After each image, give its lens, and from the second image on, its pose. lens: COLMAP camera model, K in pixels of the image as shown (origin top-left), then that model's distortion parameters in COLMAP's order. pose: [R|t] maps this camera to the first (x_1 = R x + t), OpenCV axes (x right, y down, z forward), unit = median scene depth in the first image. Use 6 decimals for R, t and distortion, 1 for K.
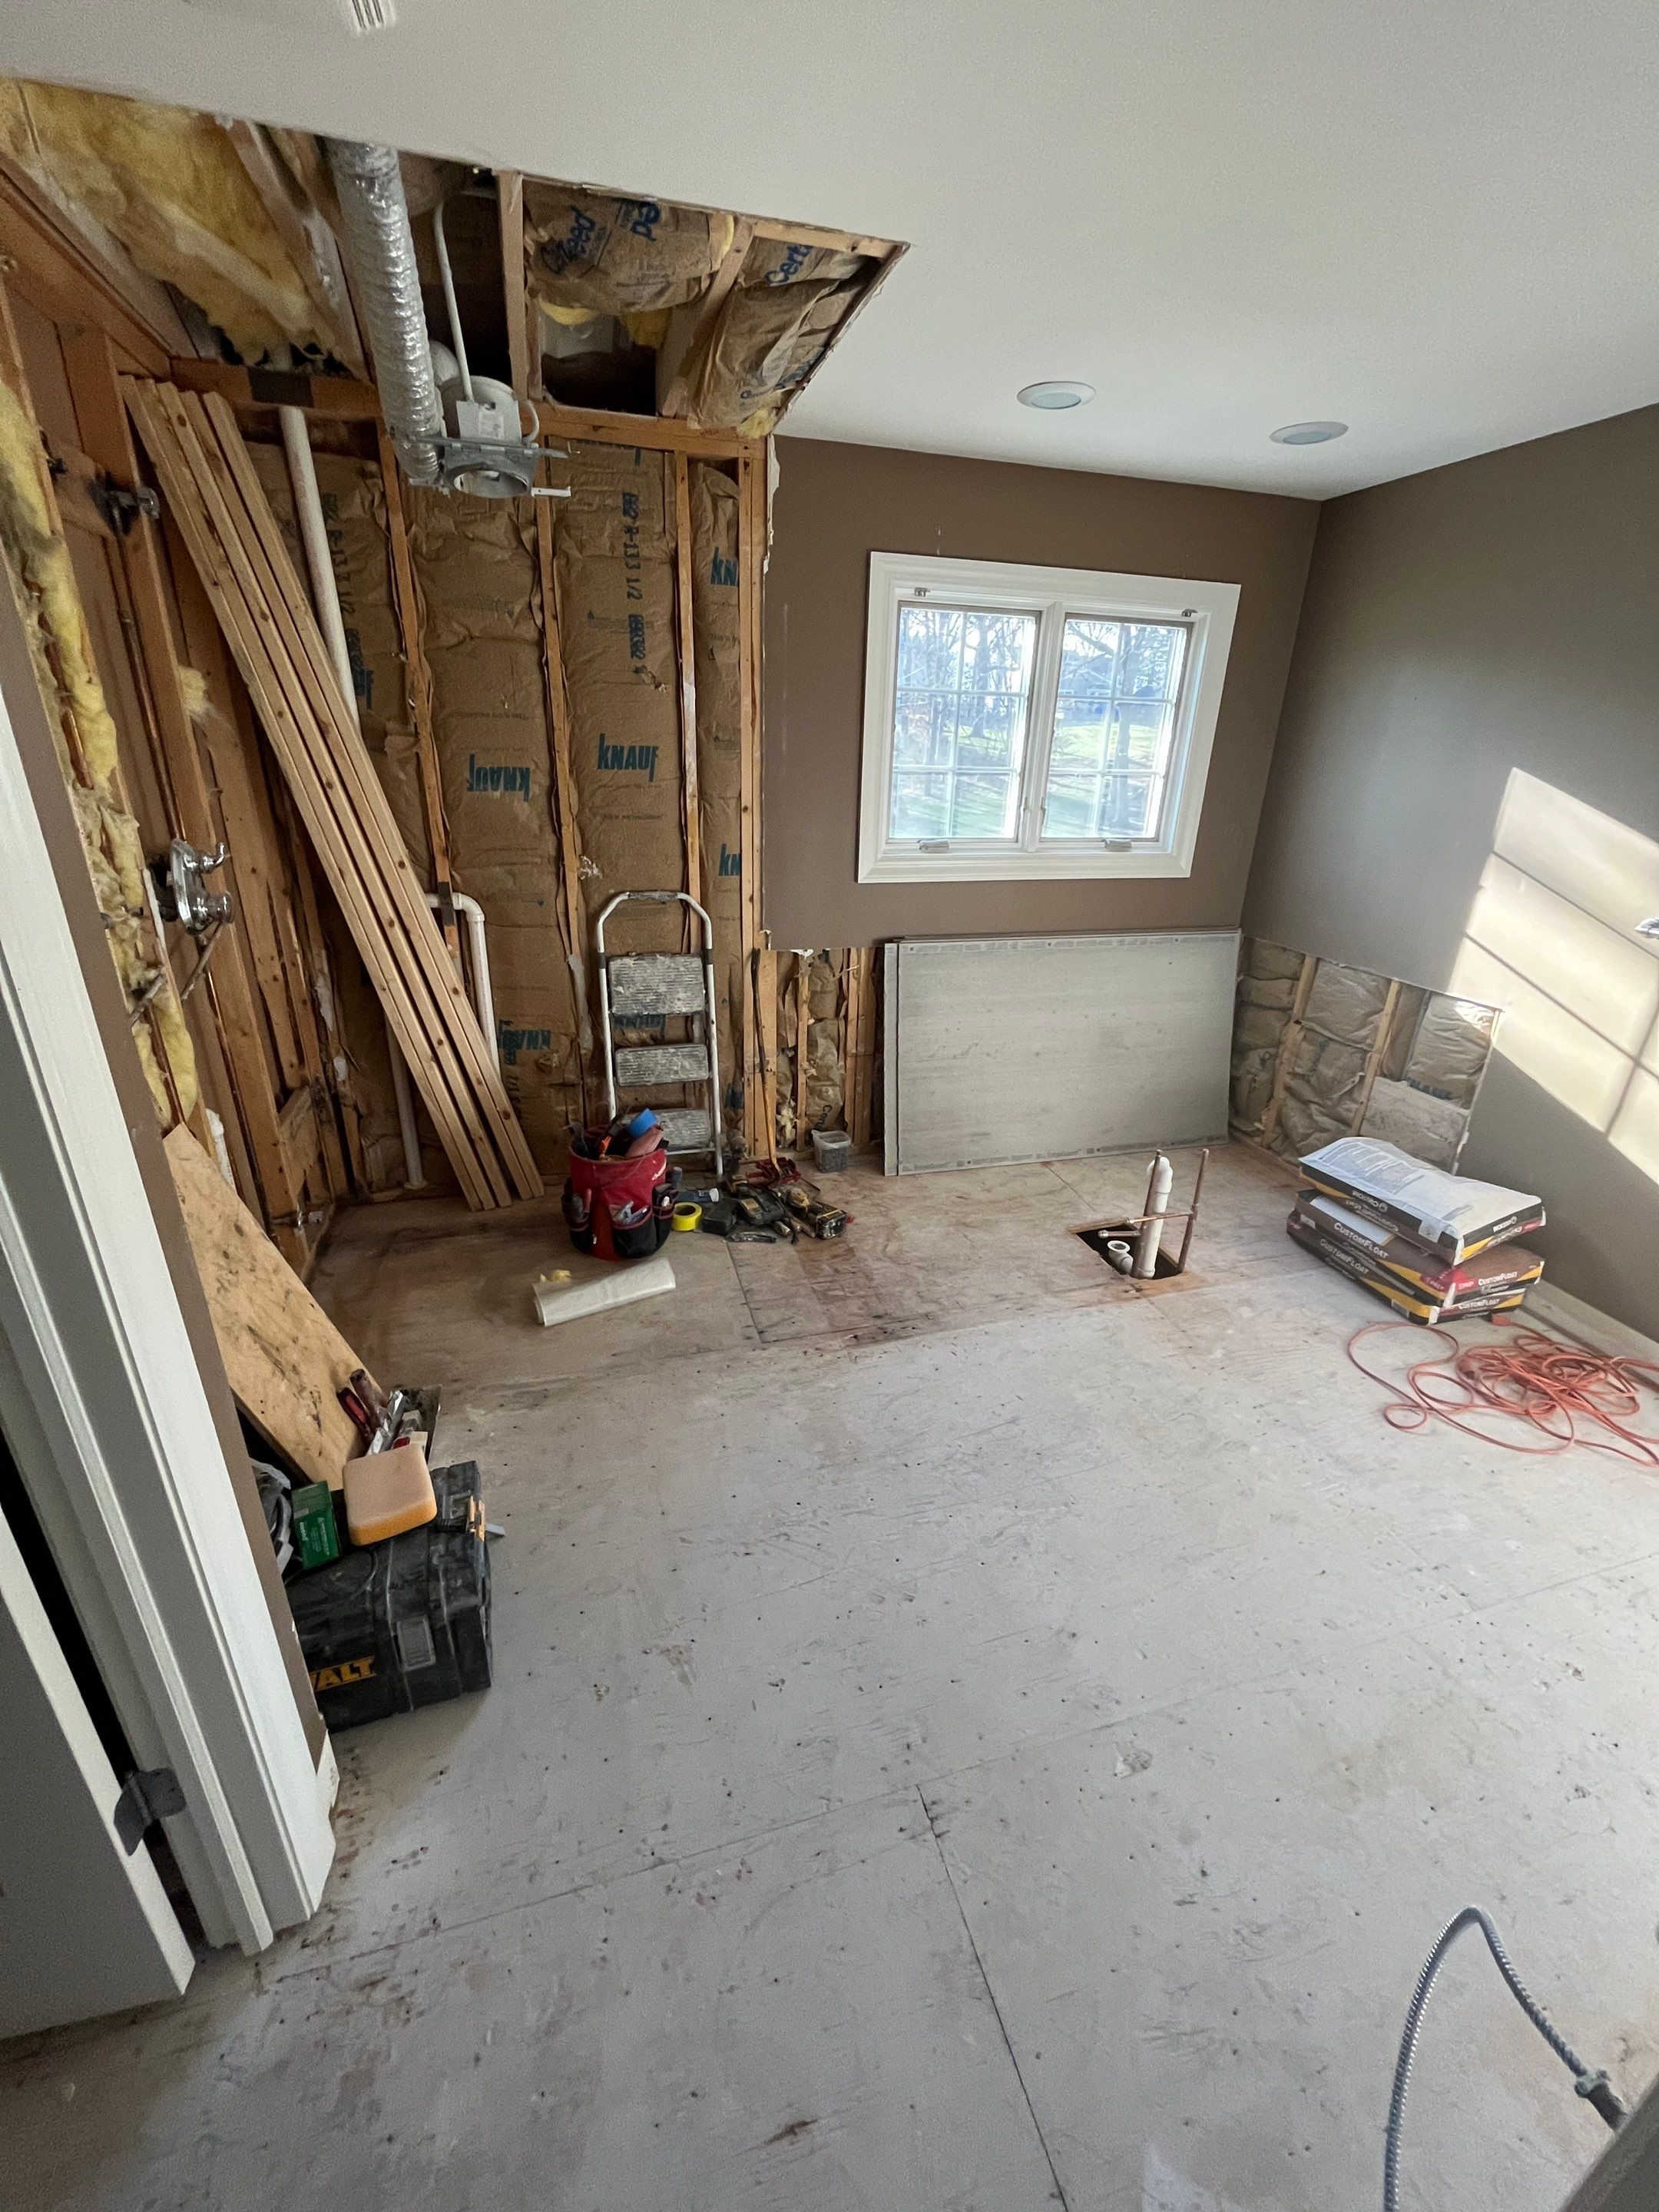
lens RADIAL K [[889.7, 0, 821.9], [0, 889.7, 1111.3], [0, 0, 1]] dist [-0.004923, 0.000238]
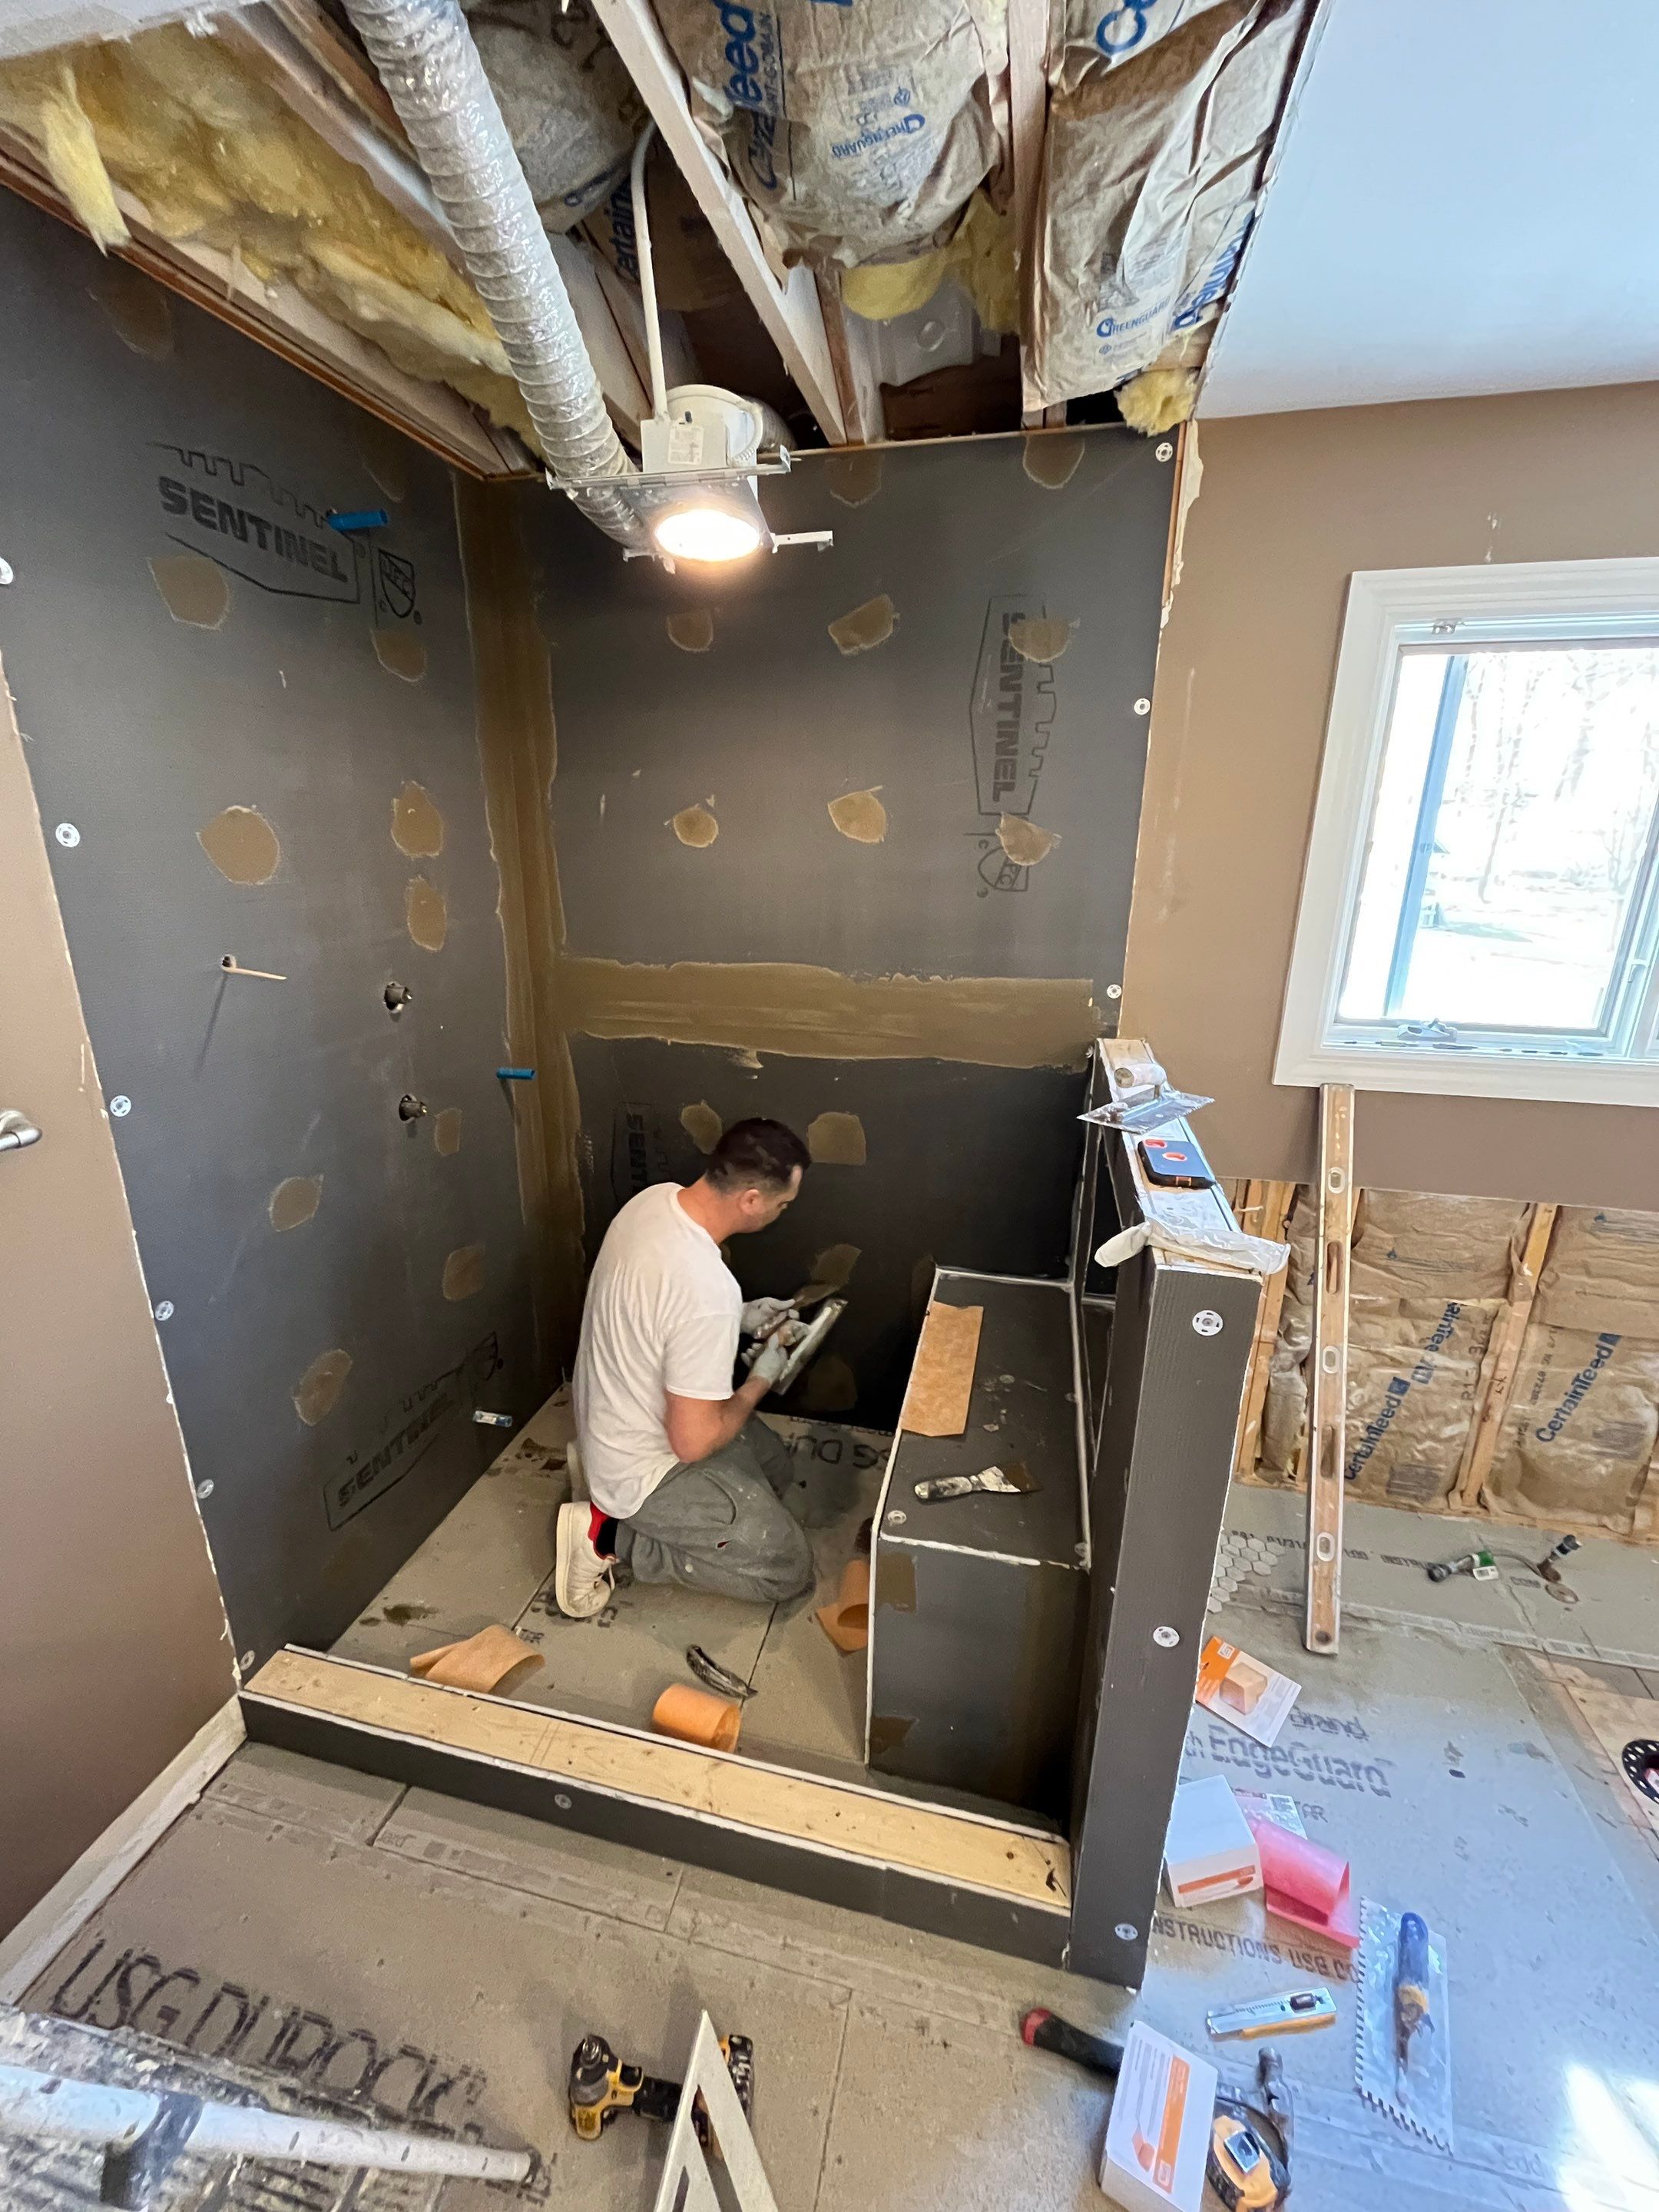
lens RADIAL K [[889.7, 0, 828.1], [0, 889.7, 1102.0], [0, 0, 1]] dist [-0.004923, 0.000238]
pose [[0.868845, 0.126169, -0.478737, 0.113641], [-0.178310, 0.981835, -0.064850, -0.243051], [0.461859, 0.141708, 0.875560, 0.506650]]
